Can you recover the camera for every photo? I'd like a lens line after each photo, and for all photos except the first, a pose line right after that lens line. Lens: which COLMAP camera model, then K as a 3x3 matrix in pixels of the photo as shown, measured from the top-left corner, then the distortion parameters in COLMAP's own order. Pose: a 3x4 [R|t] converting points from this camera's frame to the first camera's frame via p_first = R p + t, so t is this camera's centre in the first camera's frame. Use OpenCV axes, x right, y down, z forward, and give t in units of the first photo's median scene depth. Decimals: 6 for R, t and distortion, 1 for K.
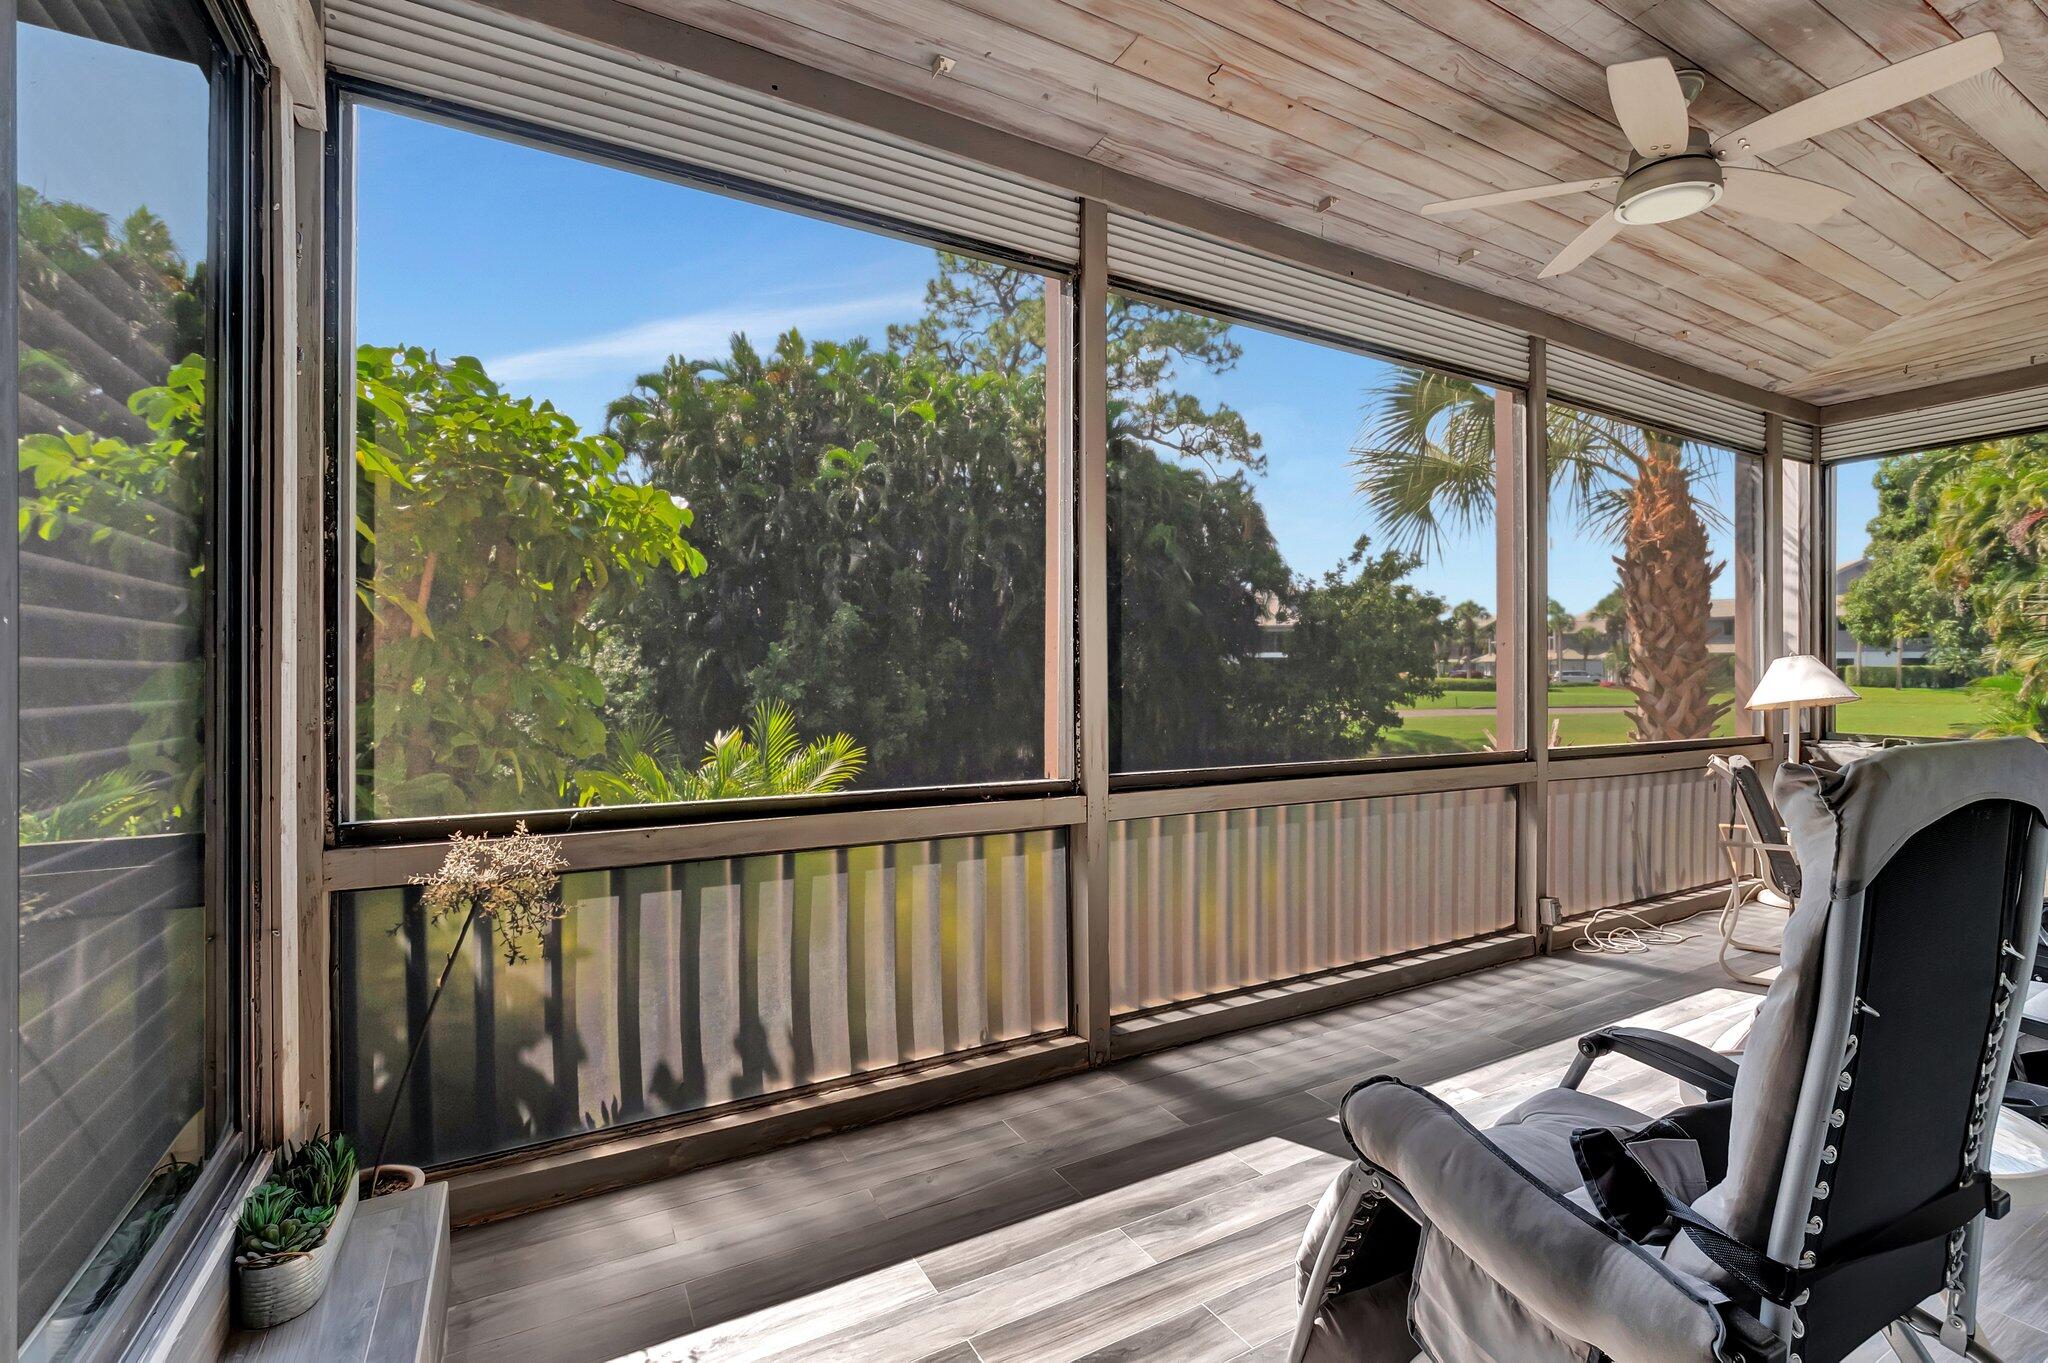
lens RADIAL K [[902.5, 0, 1031.8], [0, 902.5, 677.8], [0, 0, 1]] dist [0.001580, -0.005045]
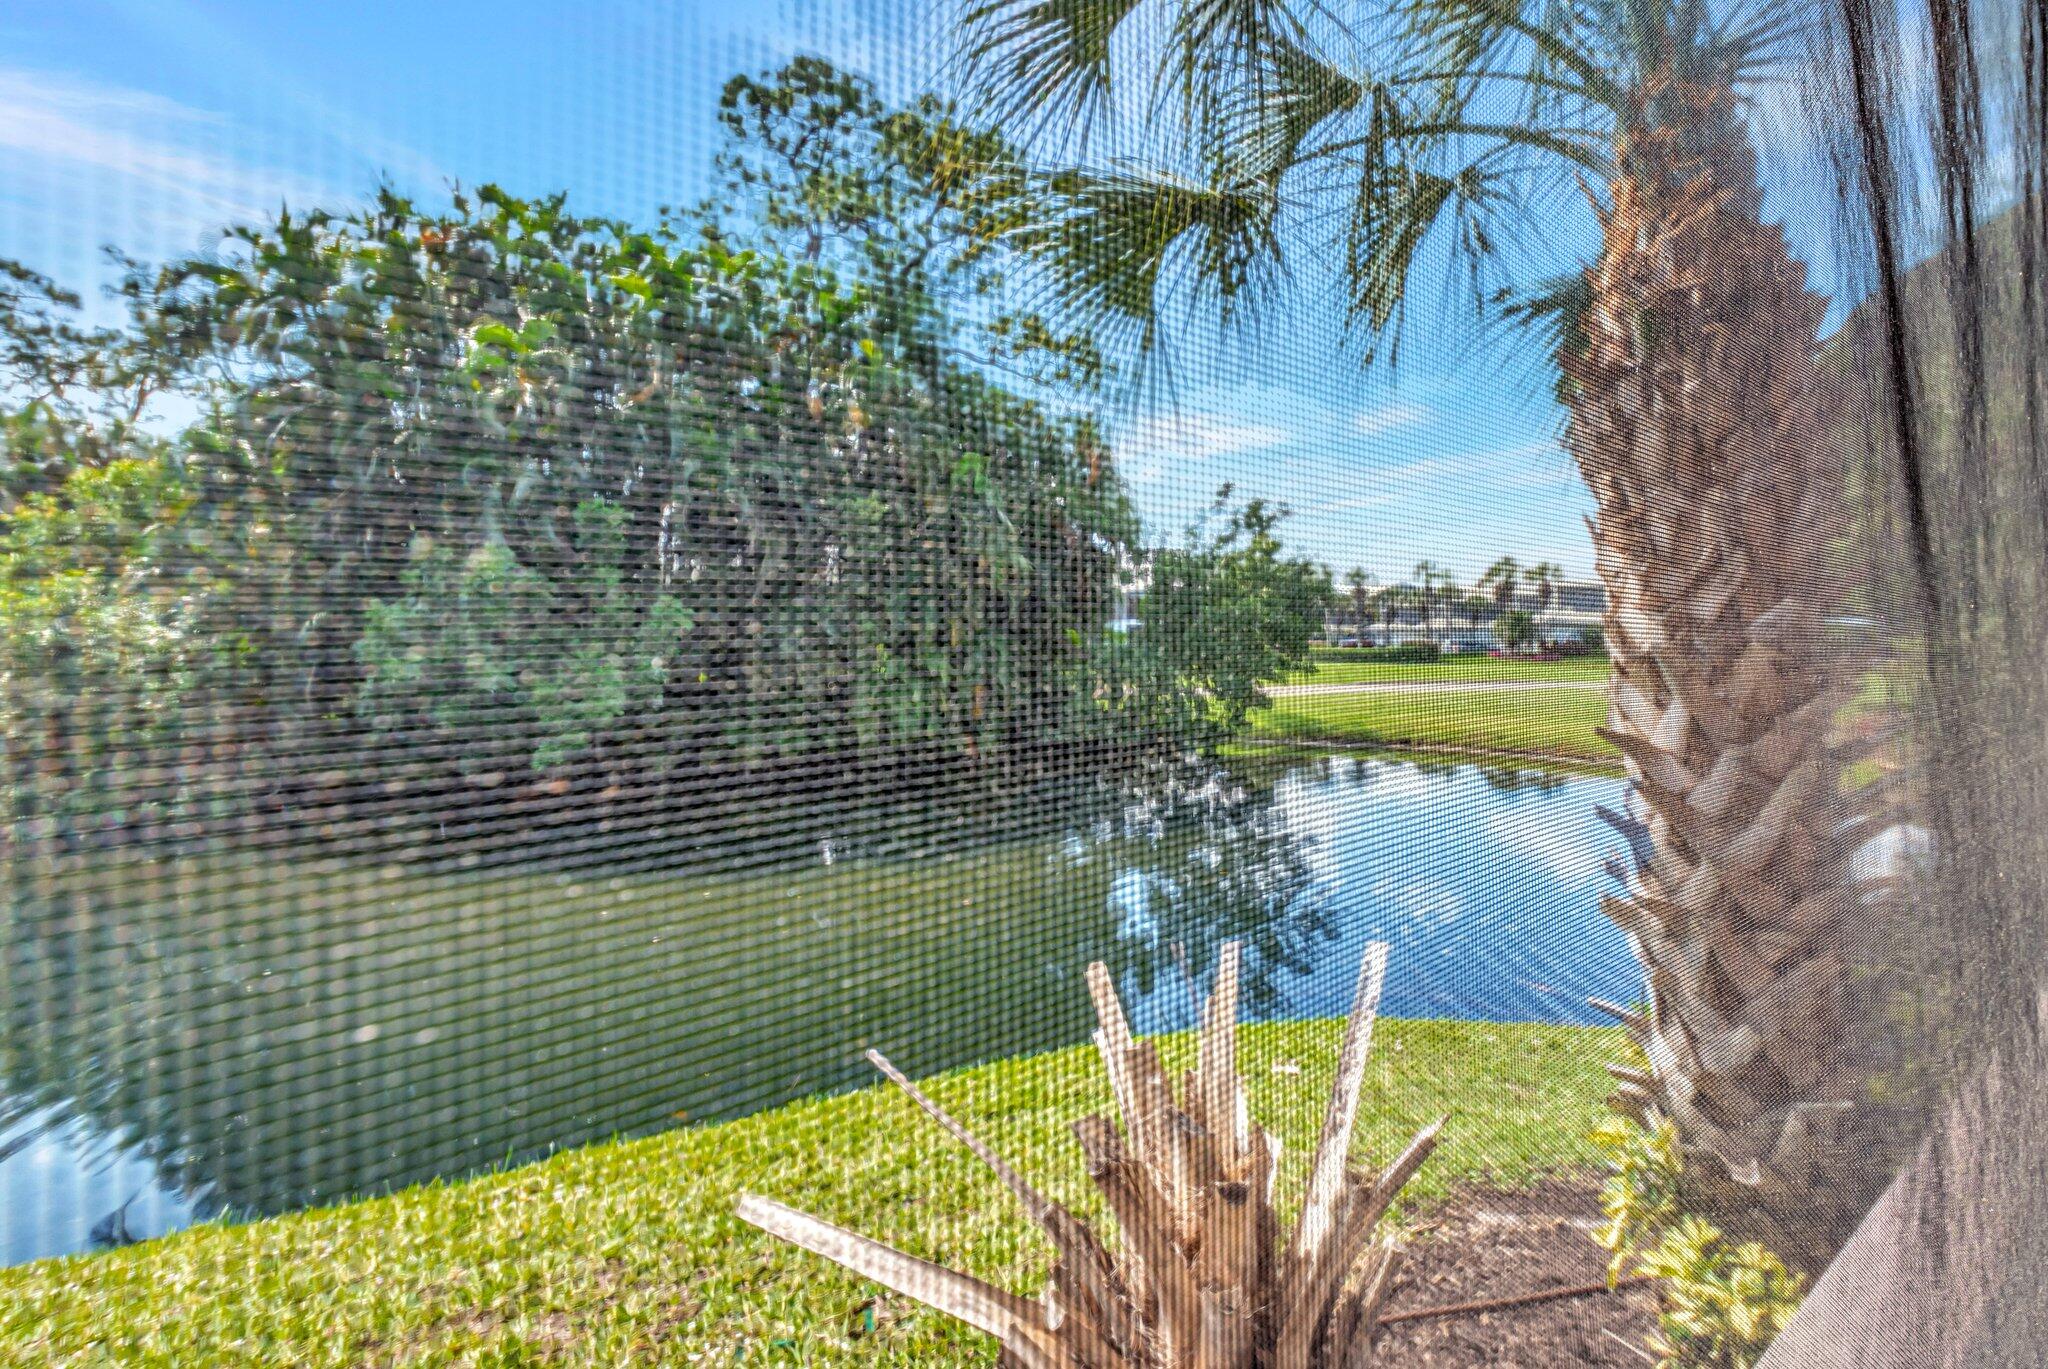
lens RADIAL K [[950.9, 0, 1051.0], [0, 950.9, 651.4], [0, 0, 1]] dist [-0.008993, -0.002426]
pose [[0.991076, 0.002914, 0.133265, 0.411013], [-0.003836, 0.999970, 0.006660, -0.022098], [-0.133242, -0.007112, 0.991058, 0.682053]]
